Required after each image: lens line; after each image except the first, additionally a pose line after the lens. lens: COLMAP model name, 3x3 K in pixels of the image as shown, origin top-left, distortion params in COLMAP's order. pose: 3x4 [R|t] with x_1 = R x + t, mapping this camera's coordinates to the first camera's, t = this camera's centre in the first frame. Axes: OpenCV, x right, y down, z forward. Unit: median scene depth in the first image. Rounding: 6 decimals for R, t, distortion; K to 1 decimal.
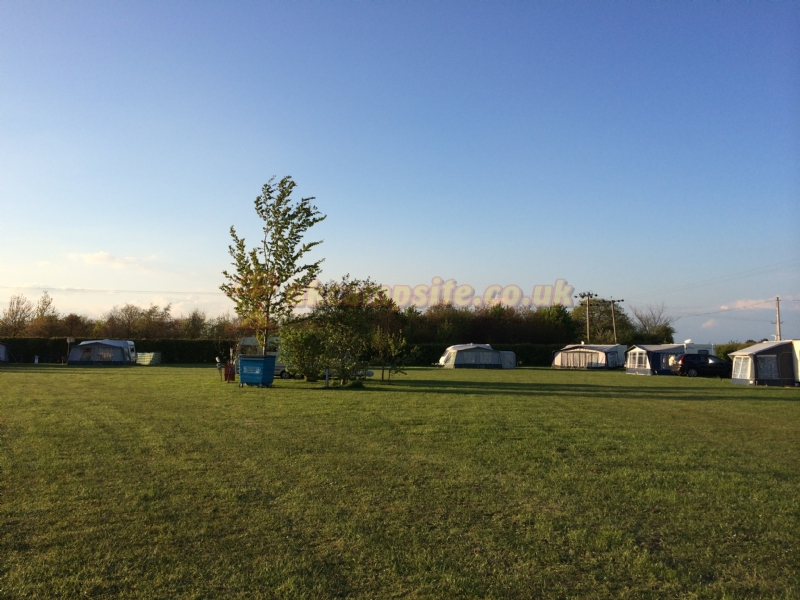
lens RADIAL K [[626.4, 0, 400.0], [0, 626.4, 298.4], [0, 0, 1]] dist [0.071797, 0.004698]
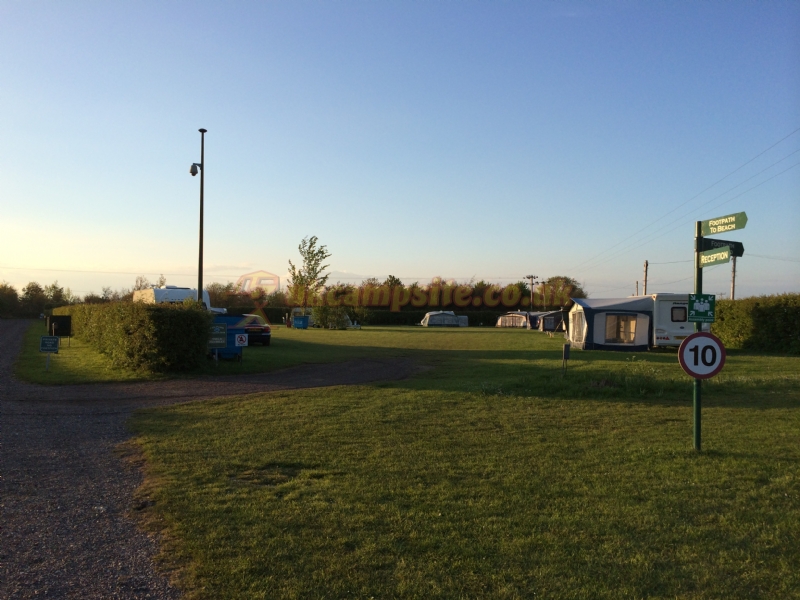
lens RADIAL K [[626.4, 0, 399.6], [0, 626.4, 299.4], [0, 0, 1]] dist [0.071797, 0.004698]
pose [[0.997170, 0.001907, -0.075159, 0.291598], [0.002241, 0.998480, 0.055069, -0.092119], [0.075150, -0.055082, 0.995650, -1.199774]]
